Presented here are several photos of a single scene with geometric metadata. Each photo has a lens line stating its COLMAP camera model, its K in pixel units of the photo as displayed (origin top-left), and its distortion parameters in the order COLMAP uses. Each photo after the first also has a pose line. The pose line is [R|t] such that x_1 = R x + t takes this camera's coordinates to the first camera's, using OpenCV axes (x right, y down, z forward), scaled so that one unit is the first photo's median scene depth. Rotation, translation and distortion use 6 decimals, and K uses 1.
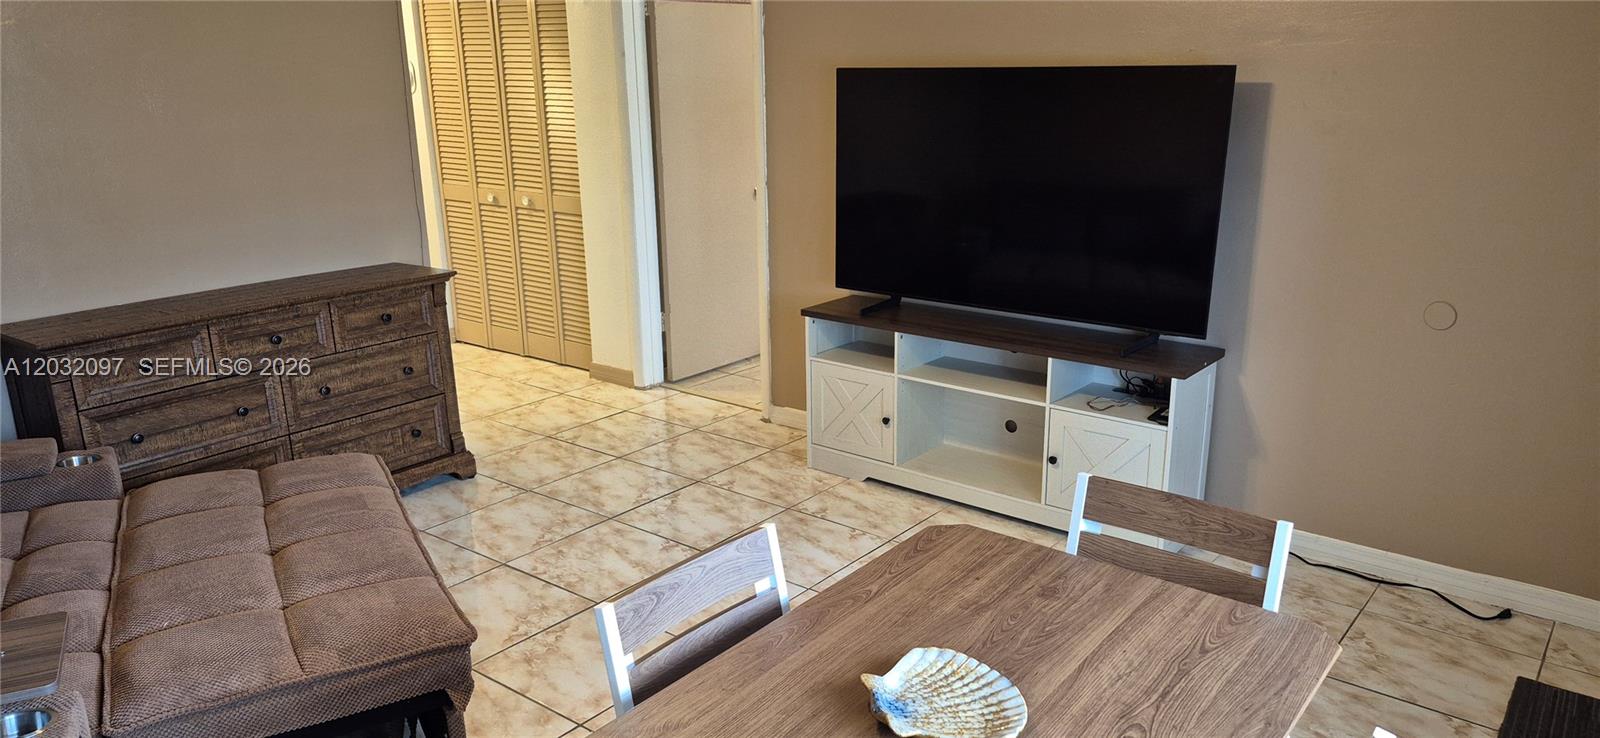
lens RADIAL K [[1105.0, 0, 806.7], [0, 1105.0, 386.8], [0, 0, 1]] dist [0.141224, -0.170200]
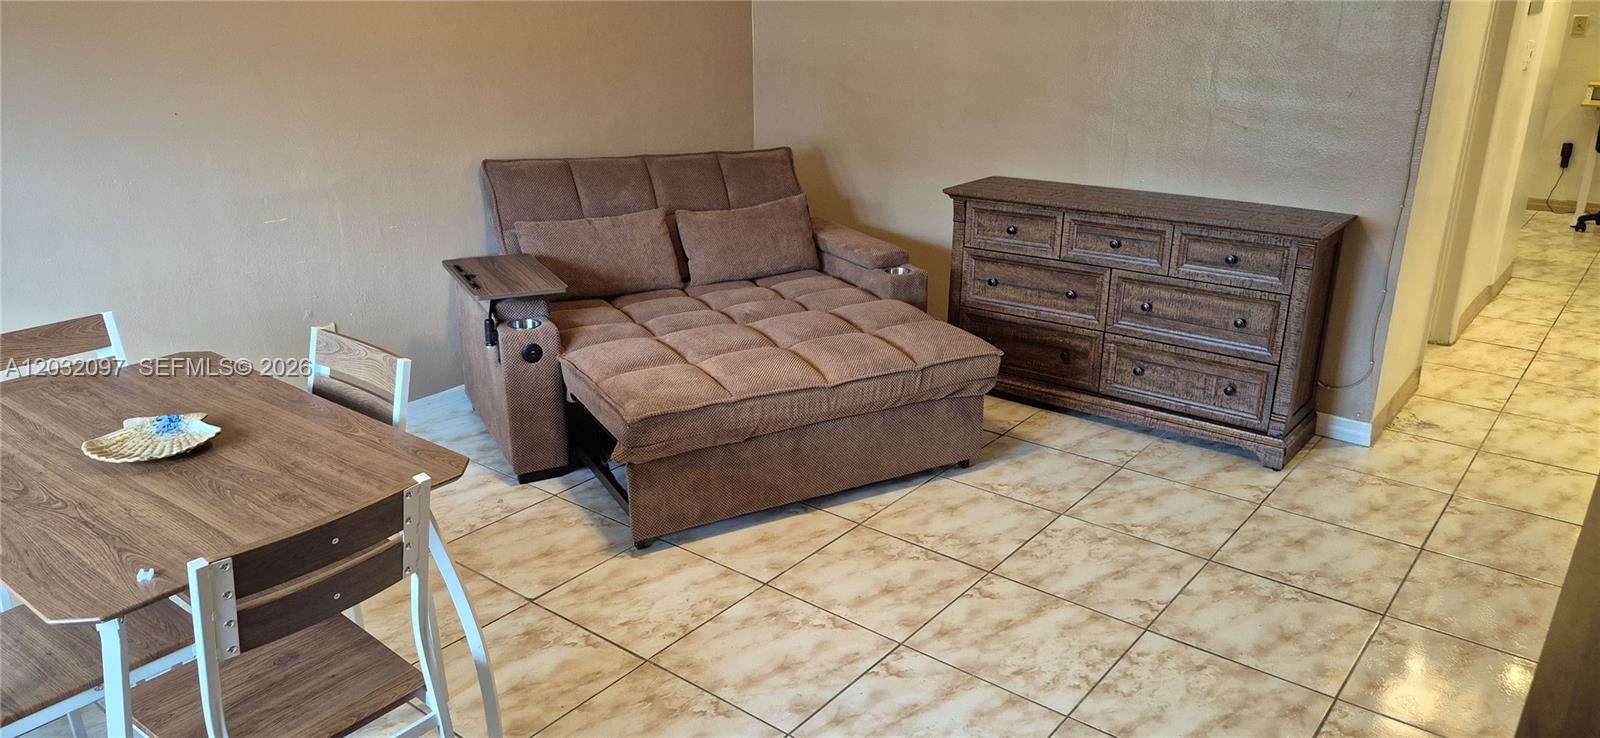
lens RADIAL K [[1106.2, 0, 795.2], [0, 1106.2, 362.1], [0, 0, 1]] dist [0.130357, -0.180426]
pose [[-0.002002, 0.341920, -0.939727, 0.582150], [-0.281090, 0.901648, 0.328664, -0.208759], [0.959679, 0.264805, 0.094306, 0.649821]]
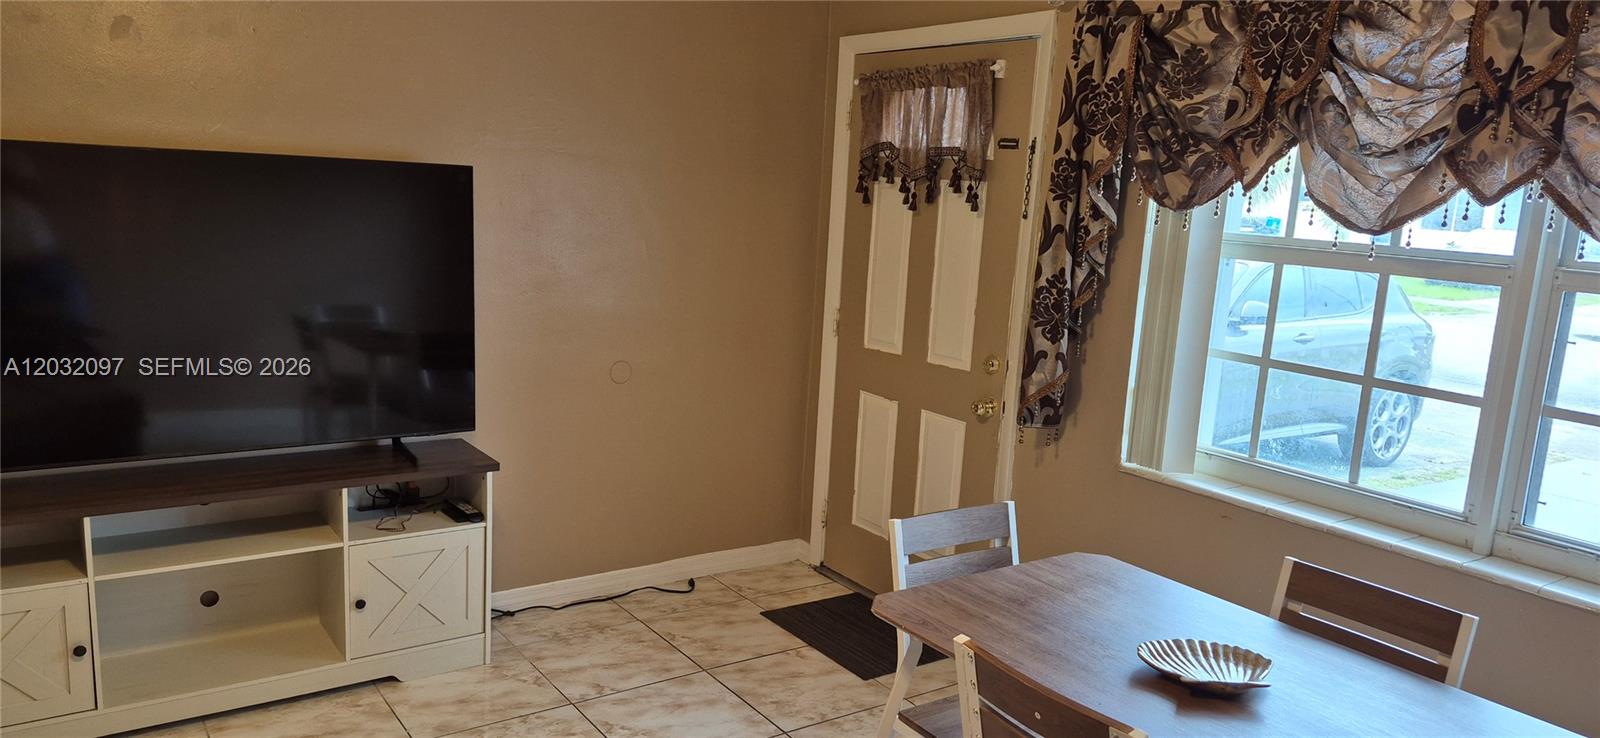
lens RADIAL K [[1105.0, 0, 806.7], [0, 1105.0, 386.8], [0, 0, 1]] dist [0.141224, -0.170200]
pose [[0.280459, -0.156101, 0.947088, -0.486625], [0.219335, 0.971004, 0.095092, -0.105362], [-0.934470, 0.181060, 0.306565, 0.385168]]
